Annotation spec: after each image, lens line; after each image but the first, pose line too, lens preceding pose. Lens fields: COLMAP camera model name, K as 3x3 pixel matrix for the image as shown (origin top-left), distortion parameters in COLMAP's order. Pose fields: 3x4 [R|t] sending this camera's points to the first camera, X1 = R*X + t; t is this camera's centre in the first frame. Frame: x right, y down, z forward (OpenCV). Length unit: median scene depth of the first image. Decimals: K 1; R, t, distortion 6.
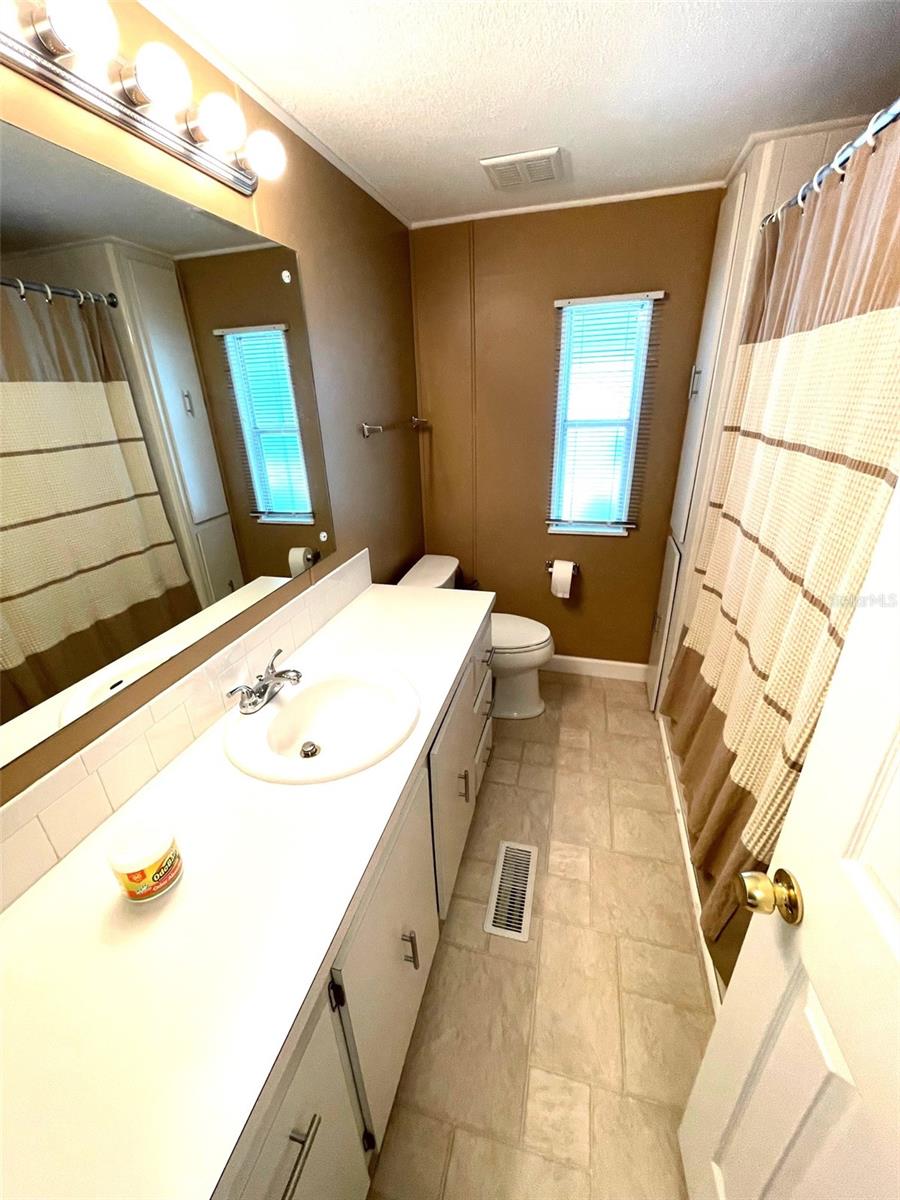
lens RADIAL K [[484.8, 0, 444.1], [0, 484.8, 602.2], [0, 0, 1]] dist [-0.001573, -0.000359]
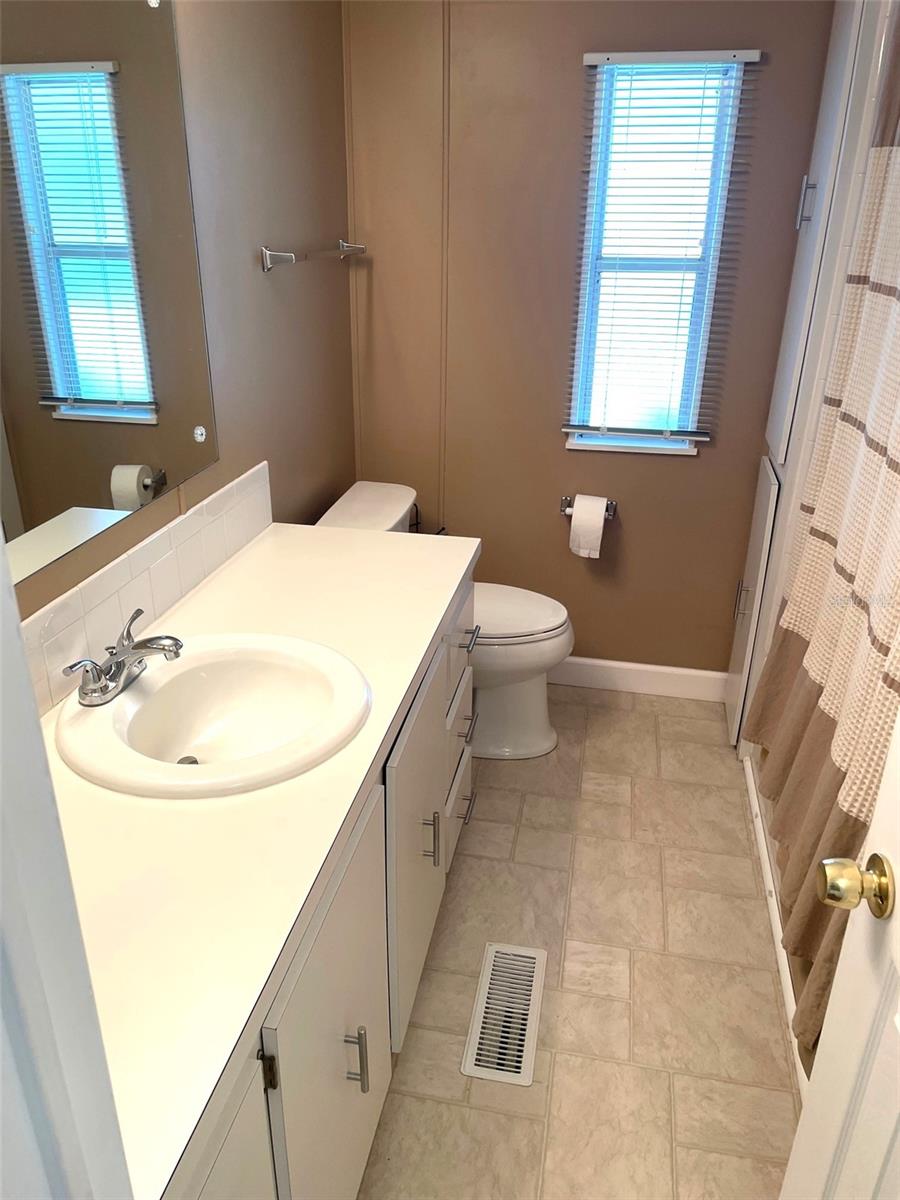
lens RADIAL K [[901.7, 0, 447.8], [0, 901.7, 603.1], [0, 0, 1]] dist [0.038994, -0.033590]
pose [[0.995901, 0.010574, 0.089828, -0.038902], [-0.011325, 0.999905, 0.007847, 0.056392], [-0.089736, -0.008832, 0.995926, -0.129117]]
